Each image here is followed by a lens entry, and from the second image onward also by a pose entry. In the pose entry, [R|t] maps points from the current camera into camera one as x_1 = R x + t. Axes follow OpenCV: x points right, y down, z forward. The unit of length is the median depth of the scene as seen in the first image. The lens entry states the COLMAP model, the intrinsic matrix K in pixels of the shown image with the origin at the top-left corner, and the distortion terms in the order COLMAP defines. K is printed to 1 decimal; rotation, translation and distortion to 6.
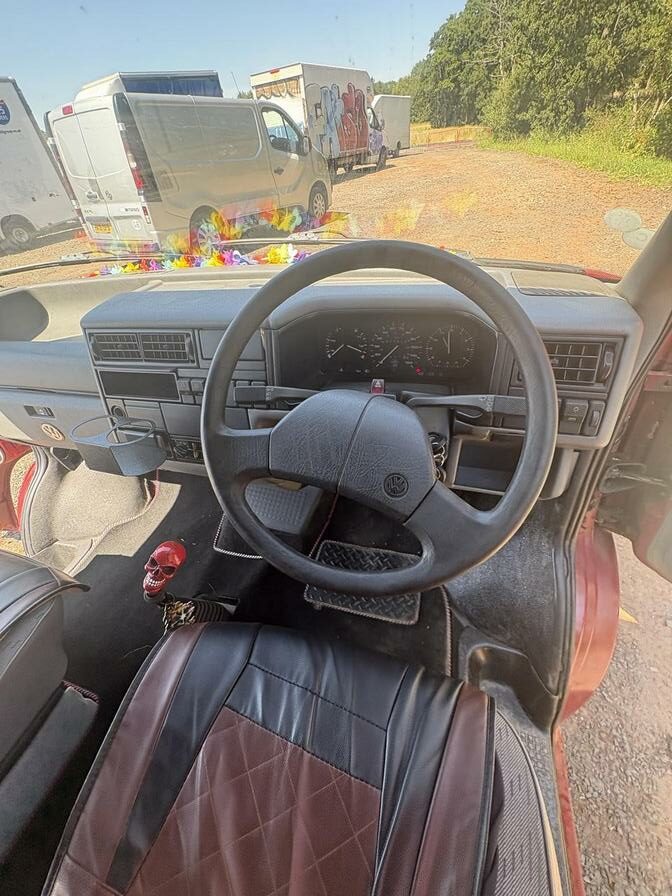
lens RADIAL K [[358.3, 0, 335.8], [0, 358.3, 446.7], [0, 0, 1]] dist [-0.000874, 0.000334]
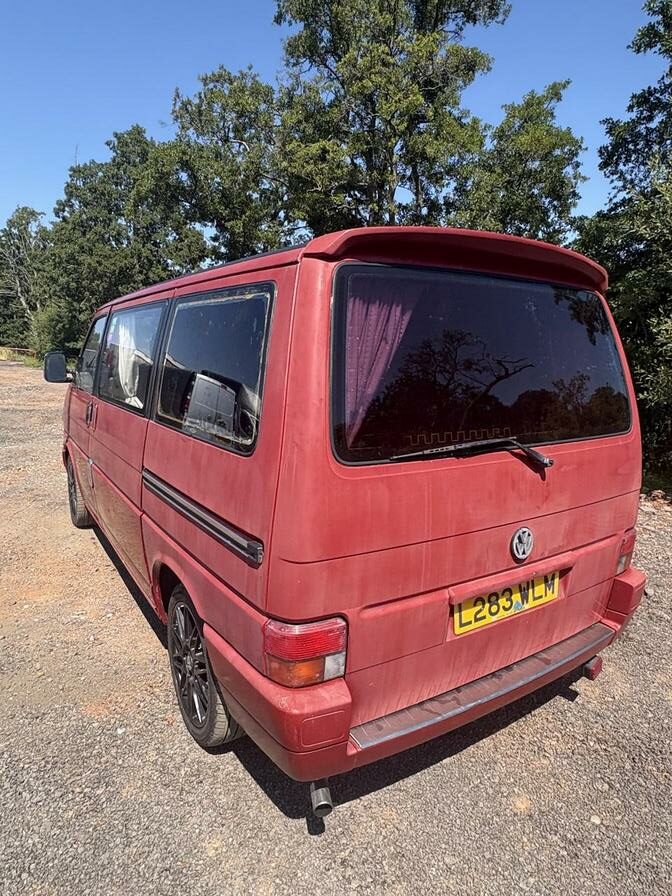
lens RADIAL K [[548.7, 0, 337.3], [0, 548.7, 445.8], [0, 0, 1]] dist [0.005333, -0.001322]
pose [[0.649570, -0.018432, 0.760078, -3.496272], [0.427387, 0.835659, -0.344984, 2.851923], [-0.628807, 0.548939, 0.550697, -2.764349]]
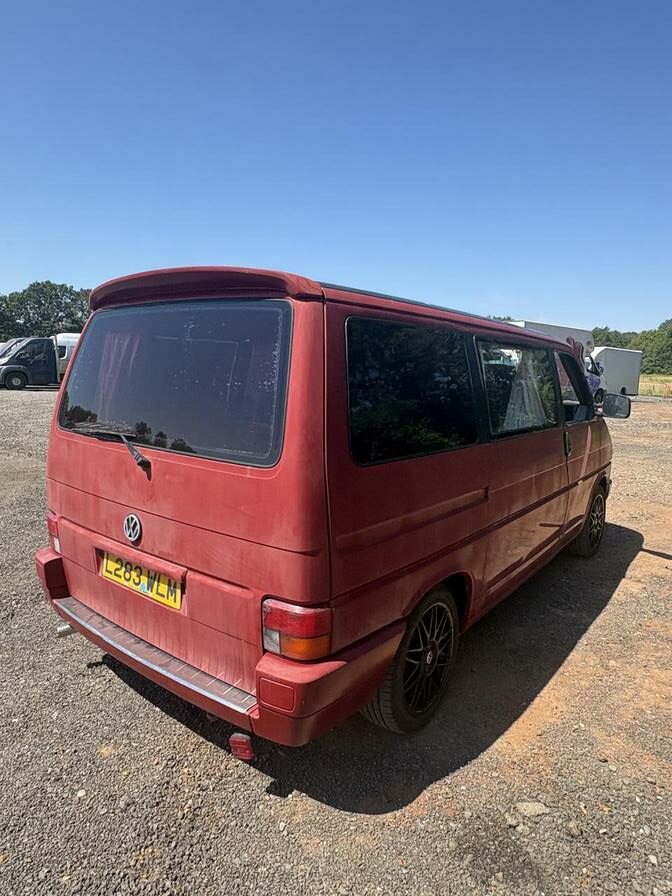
lens RADIAL K [[548.7, 0, 339.4], [0, 548.7, 439.0], [0, 0, 1]] dist [0.005333, -0.001322]
pose [[0.924438, 0.182042, -0.335075, 0.134539], [-0.333619, 0.811684, -0.479444, 3.284828], [0.184696, 0.555004, 0.811084, -3.876004]]
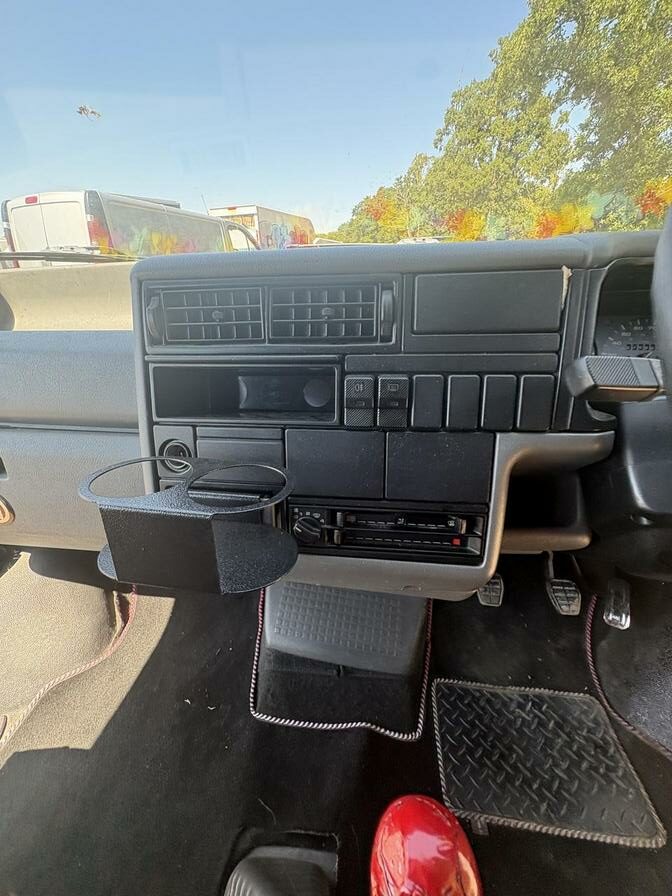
lens RADIAL K [[358.3, 0, 335.6], [0, 358.3, 447.0], [0, 0, 1]] dist [-0.000874, 0.000334]
pose [[0.985389, 0.008386, 0.170115, -0.380300], [0.034874, 0.967692, -0.249710, 0.020303], [-0.166713, 0.251994, 0.953261, 0.395876]]
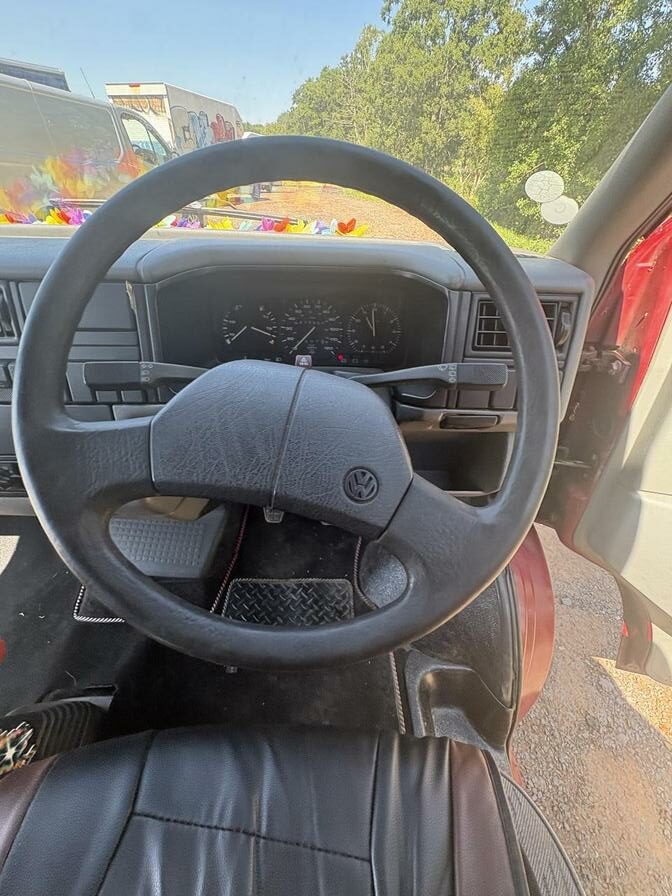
lens RADIAL K [[358.3, 0, 335.8], [0, 358.3, 446.6], [0, 0, 1]] dist [-0.000874, 0.000334]
pose [[0.954143, -0.067426, 0.291658, -0.031236], [0.086818, 0.994757, -0.054052, 0.031743], [-0.286484, 0.076894, 0.954994, 0.166261]]
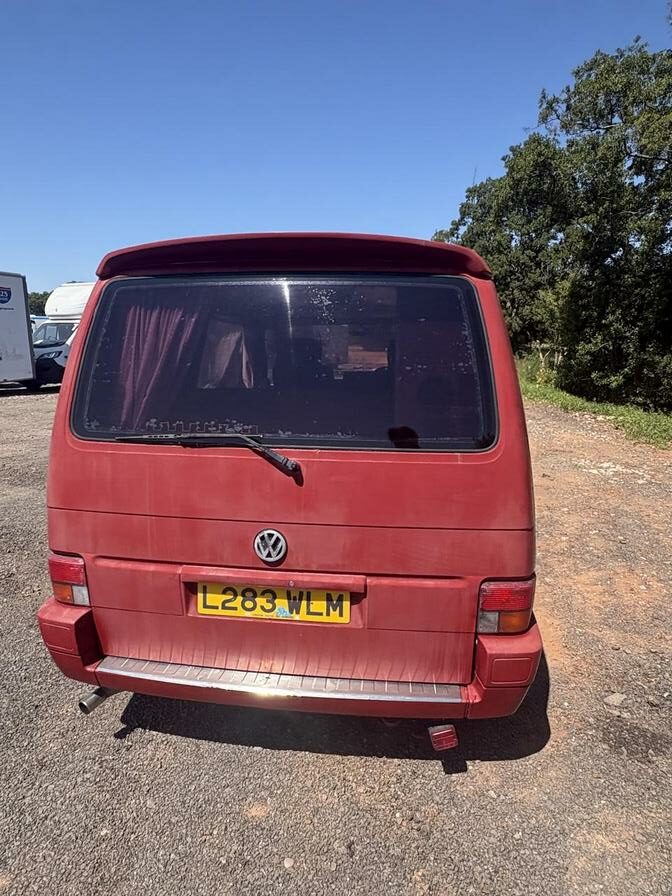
lens RADIAL K [[548.7, 0, 339.2], [0, 548.7, 445.6], [0, 0, 1]] dist [0.005333, -0.001322]
pose [[0.981148, 0.083245, 0.174409, -1.593365], [0.018570, 0.857685, -0.513841, 3.475940], [-0.192363, 0.507393, 0.839970, -3.802804]]
